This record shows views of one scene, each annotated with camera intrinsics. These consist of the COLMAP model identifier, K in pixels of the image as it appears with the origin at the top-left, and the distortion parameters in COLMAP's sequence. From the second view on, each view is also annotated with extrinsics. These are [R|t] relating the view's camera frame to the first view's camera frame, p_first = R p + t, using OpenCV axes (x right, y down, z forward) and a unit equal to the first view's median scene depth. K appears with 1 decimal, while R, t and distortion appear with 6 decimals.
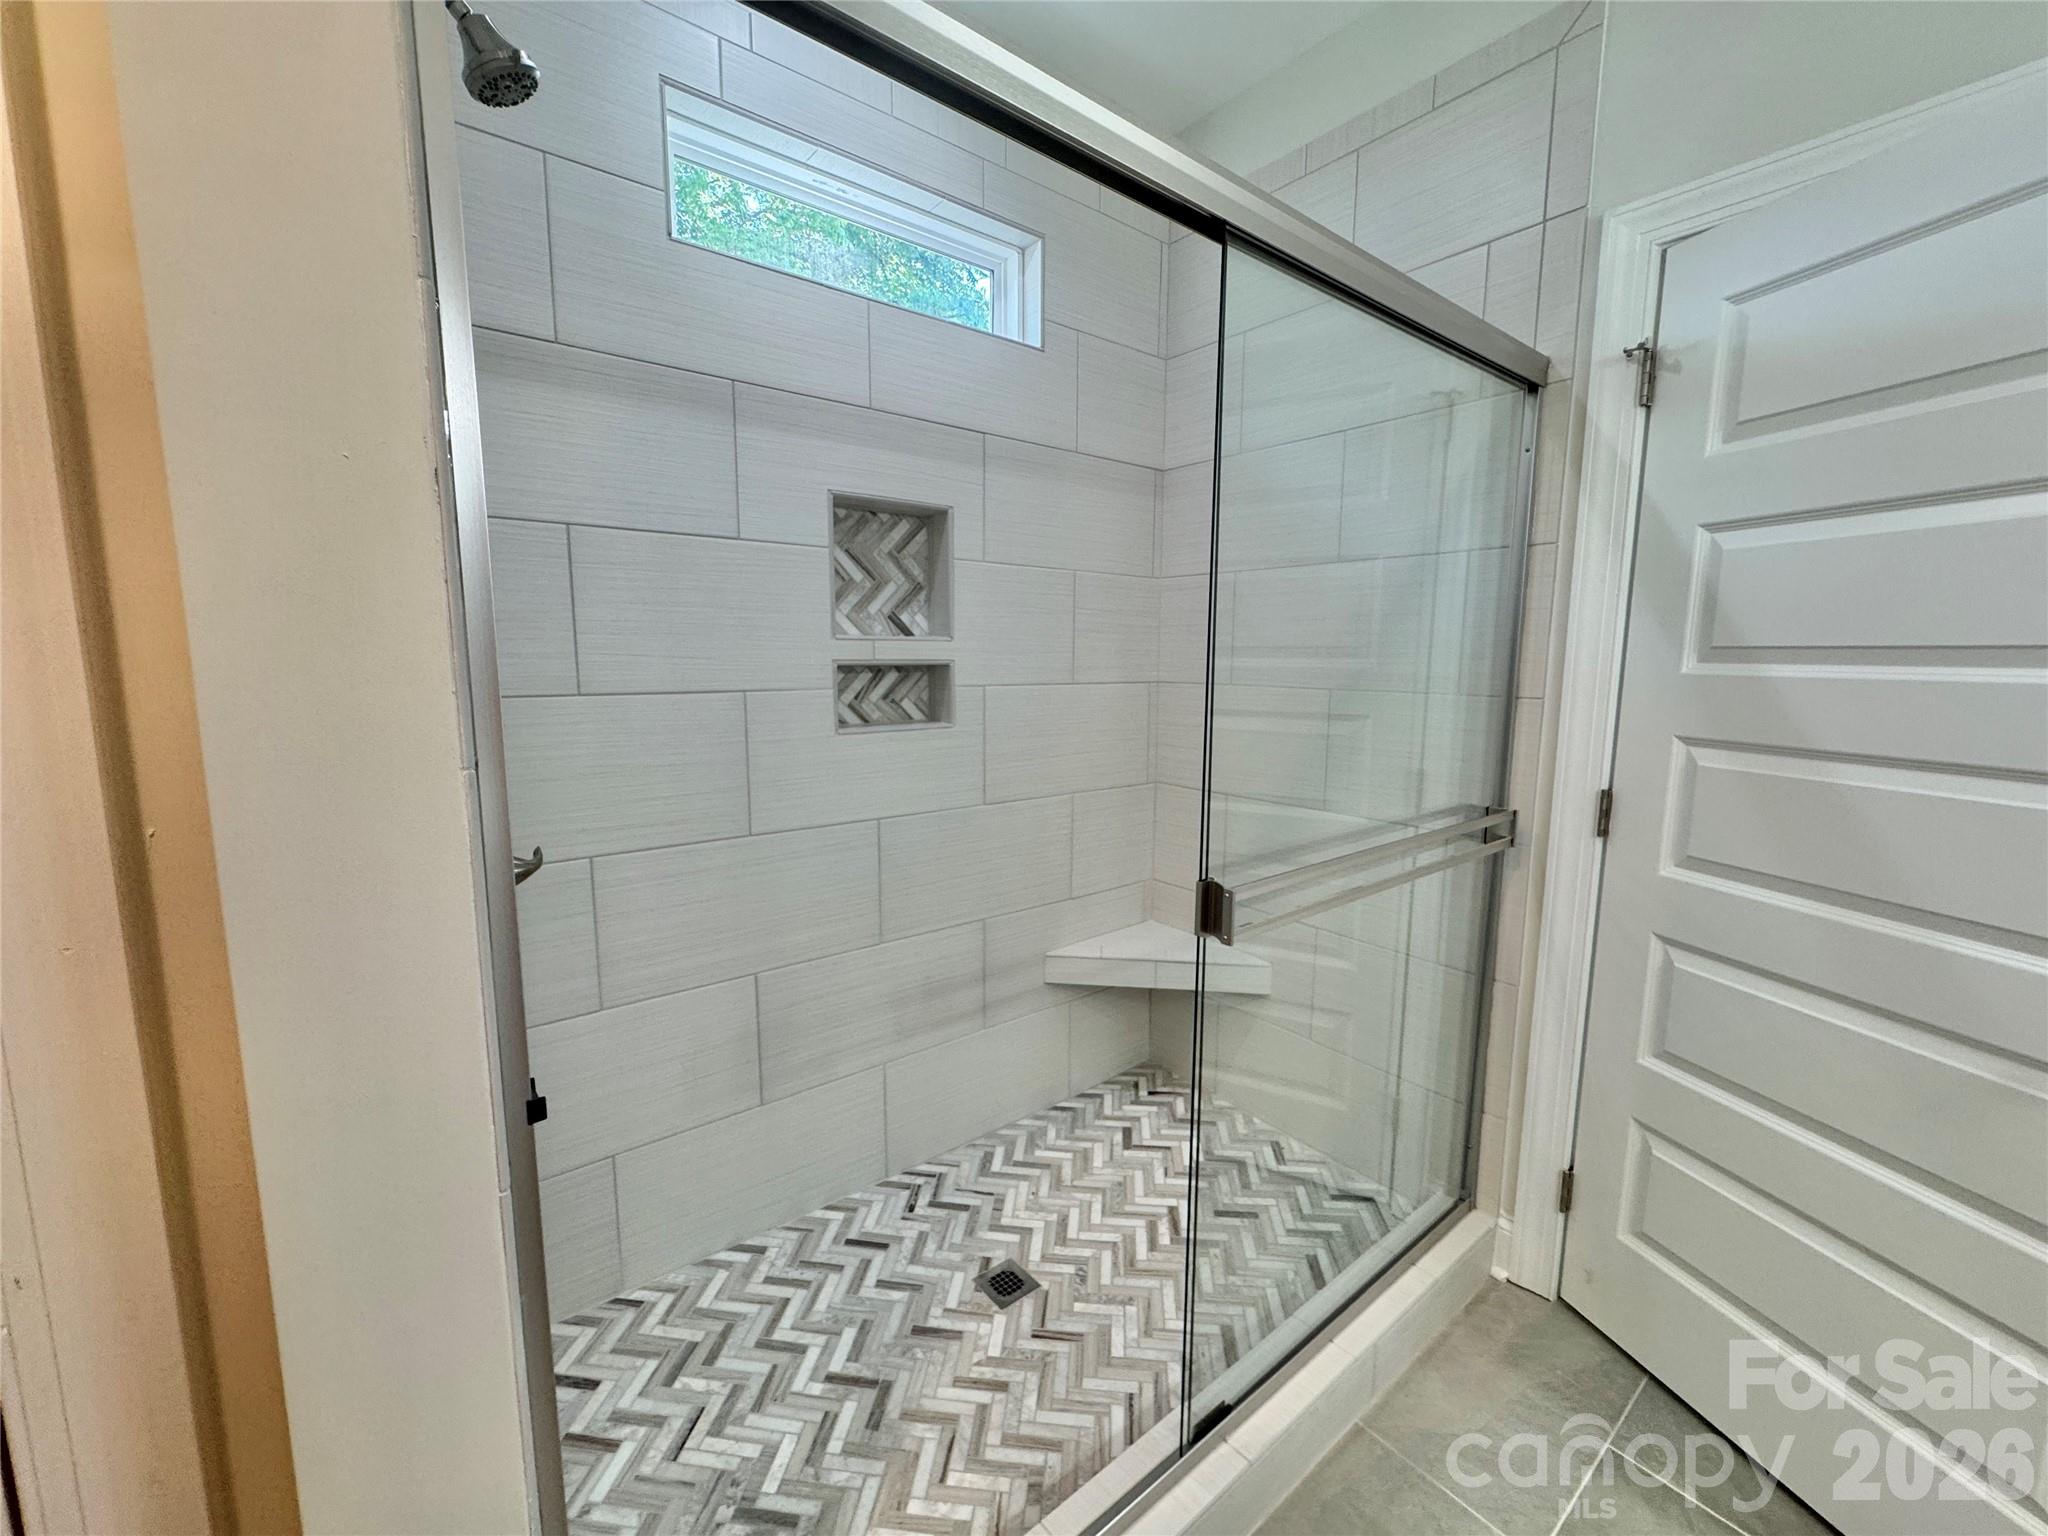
lens RADIAL K [[818.4, 0, 1026.6], [0, 818.4, 768.3], [0, 0, 1]] dist [-0.001892, 0.000126]
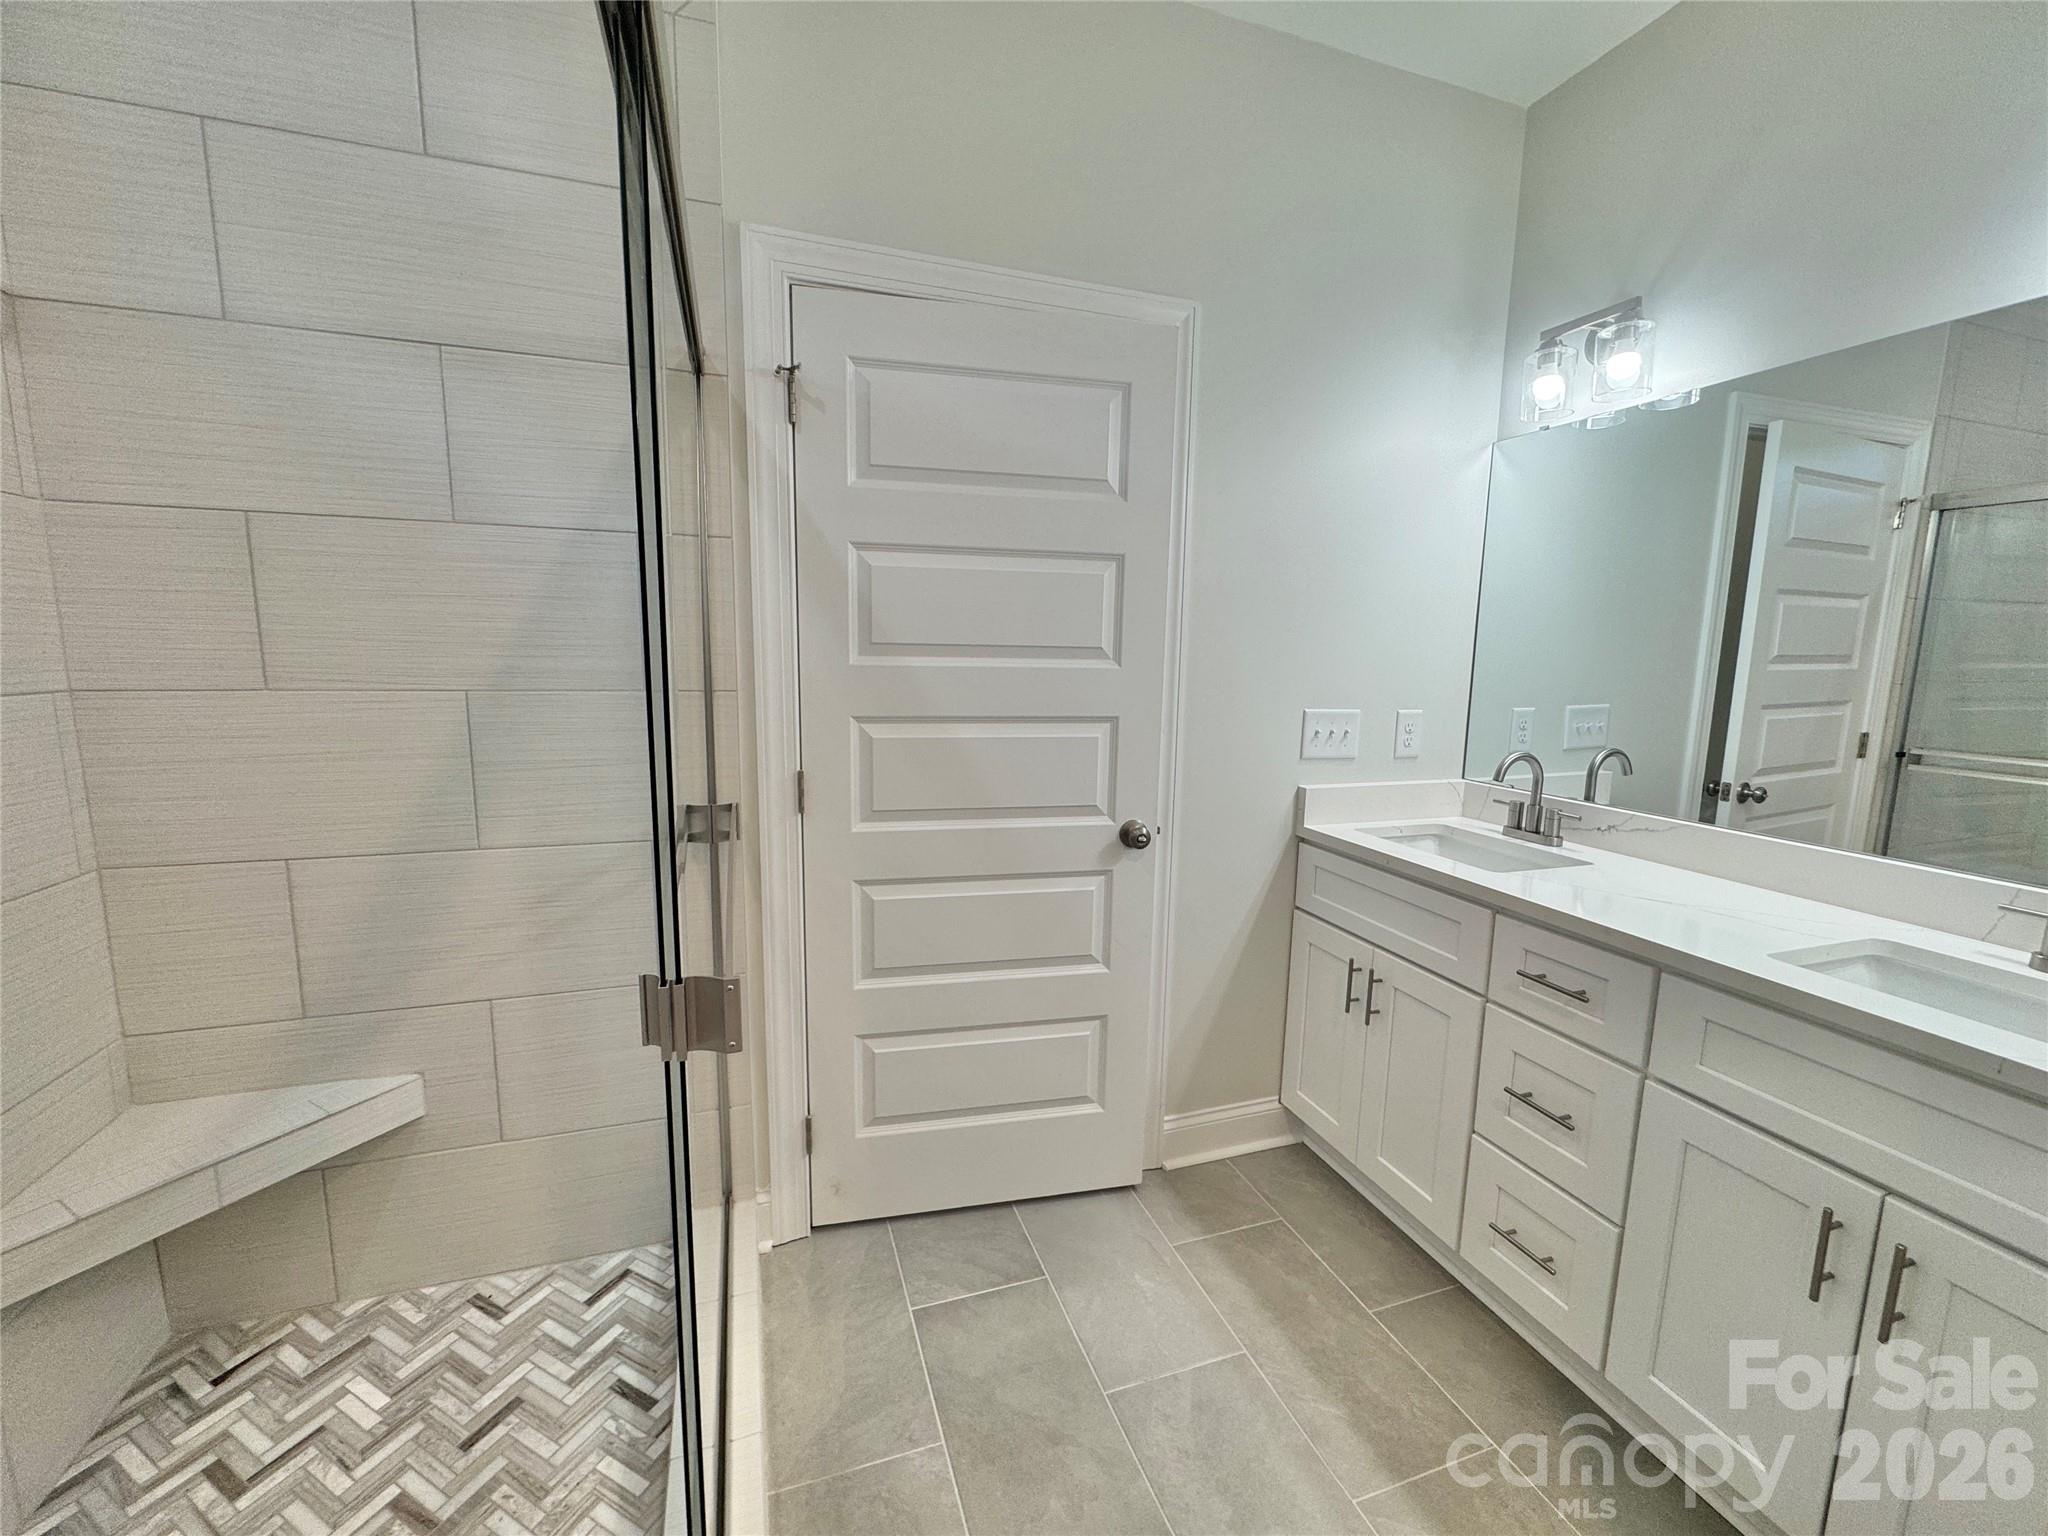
lens RADIAL K [[818.4, 0, 1018.2], [0, 818.4, 763.3], [0, 0, 1]] dist [-0.001892, 0.000126]
pose [[0.339839, -0.134955, 0.930750, -0.176469], [0.116276, 0.988087, 0.100814, -0.048023], [-0.933268, 0.073964, 0.351483, 0.268249]]
